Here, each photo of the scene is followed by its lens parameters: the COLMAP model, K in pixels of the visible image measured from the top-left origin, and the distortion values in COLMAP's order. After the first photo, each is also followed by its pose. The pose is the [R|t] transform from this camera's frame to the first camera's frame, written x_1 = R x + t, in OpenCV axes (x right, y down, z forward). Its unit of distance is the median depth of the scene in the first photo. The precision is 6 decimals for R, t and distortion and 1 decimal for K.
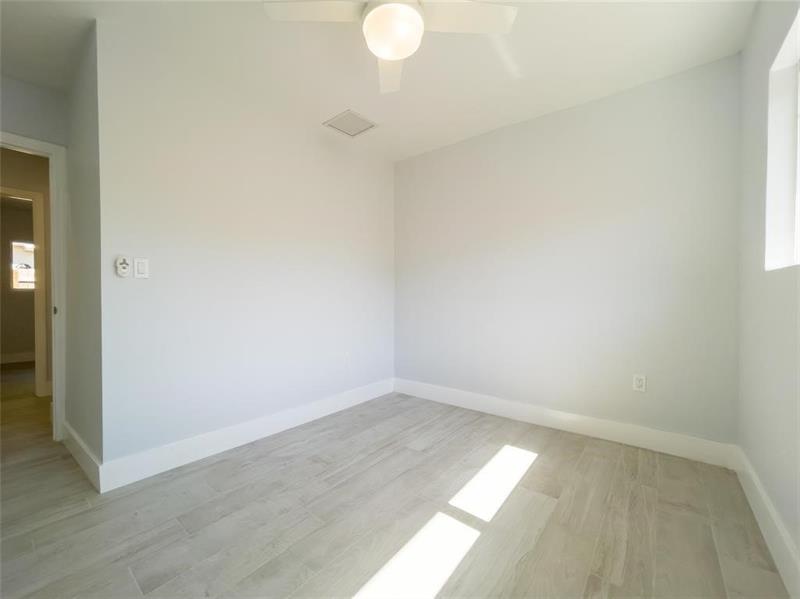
lens RADIAL K [[337.4, 0, 396.7], [0, 337.4, 298.5], [0, 0, 1]] dist [0.000258, 0.000339]
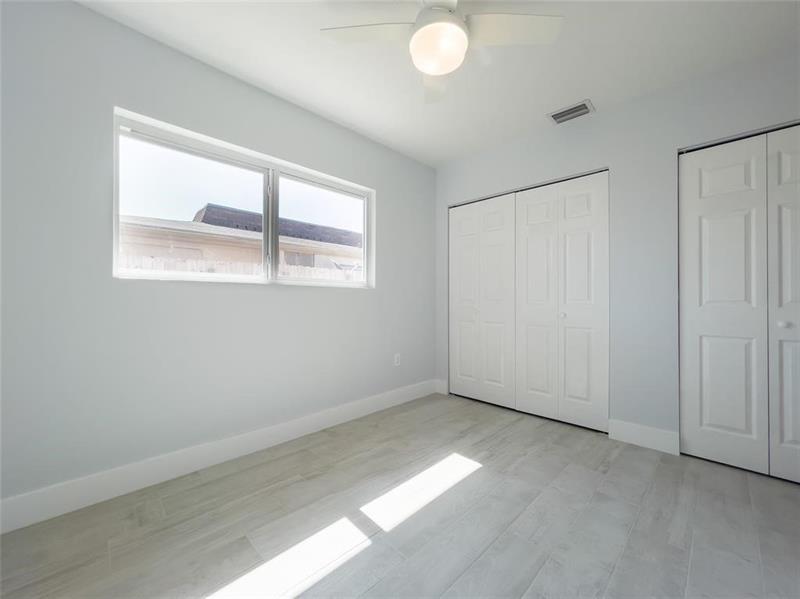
lens RADIAL K [[328.7, 0, 398.8], [0, 328.7, 299.4], [0, 0, 1]] dist [0.011112, 0.000153]
pose [[-0.993660, -0.003127, 0.112383, -0.002046], [-0.002735, 0.999990, 0.003643, -0.008885], [-0.112393, 0.003312, -0.993658, 1.464747]]
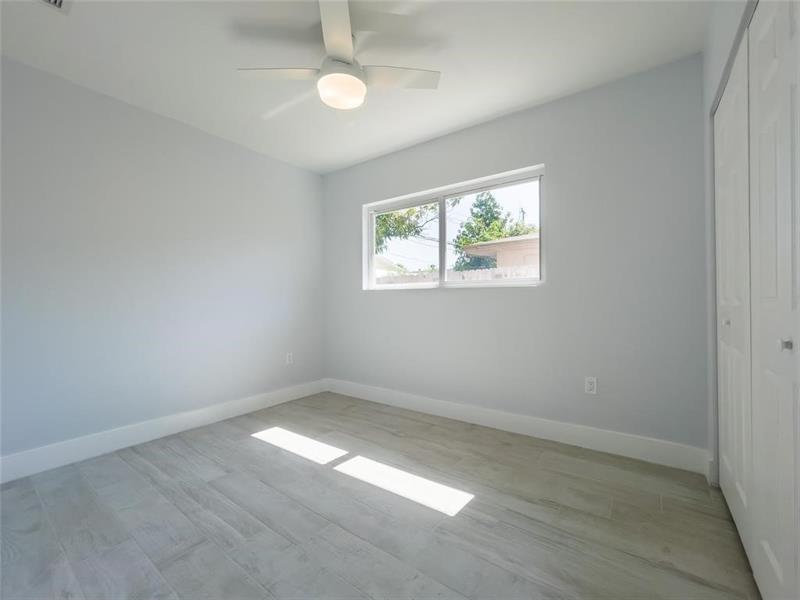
lens RADIAL K [[345.1, 0, 400.0], [0, 345.1, 300.0], [0, 0, 1]] dist [0.016208, 0.000103]
pose [[-0.034316, 0.001136, 0.999410, -0.936339], [0.013469, 0.999909, -0.000675, -0.006348], [-0.999320, 0.013438, -0.034328, 0.602079]]
